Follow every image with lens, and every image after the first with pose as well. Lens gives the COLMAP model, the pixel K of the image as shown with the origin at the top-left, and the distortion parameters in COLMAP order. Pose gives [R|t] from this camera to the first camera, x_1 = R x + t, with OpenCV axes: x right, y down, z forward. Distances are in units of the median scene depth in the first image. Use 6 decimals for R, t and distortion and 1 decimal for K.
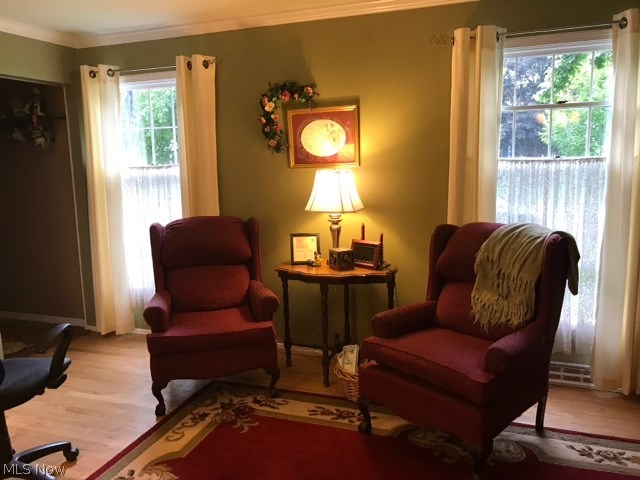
lens RADIAL K [[534.2, 0, 320.8], [0, 534.2, 243.0], [0, 0, 1]] dist [0.007908, 0.022859]
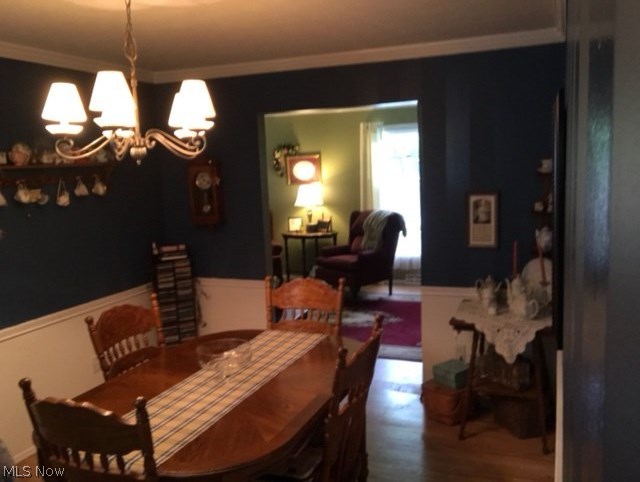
lens RADIAL K [[606.0, 0, 320.5], [0, 606.0, 238.2], [0, 0, 1]] dist [0.046333, 0.000000]
pose [[0.999500, -0.012015, -0.029241, 0.137480], [0.011850, 0.999913, -0.005807, 0.080646], [0.029308, 0.005458, 0.999556, -1.366385]]
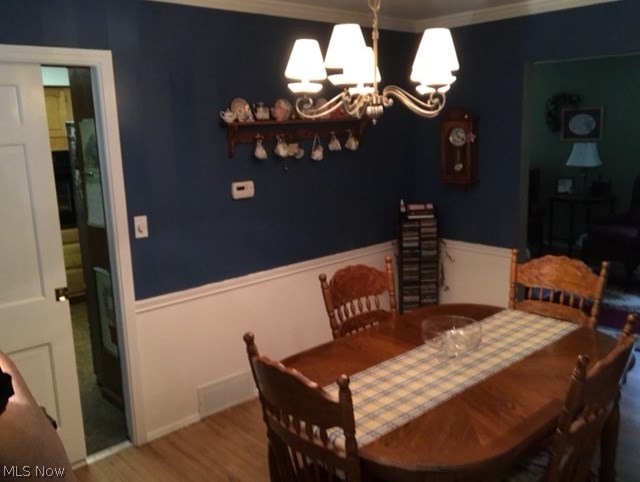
lens RADIAL K [[606.0, 0, 319.3], [0, 606.0, 243.1], [0, 0, 1]] dist [0.046333, 0.000000]
pose [[0.894788, 0.085874, -0.438155, 0.154701], [-0.051101, 0.994578, 0.090570, 0.061924], [0.443556, -0.058650, 0.894325, -1.298942]]
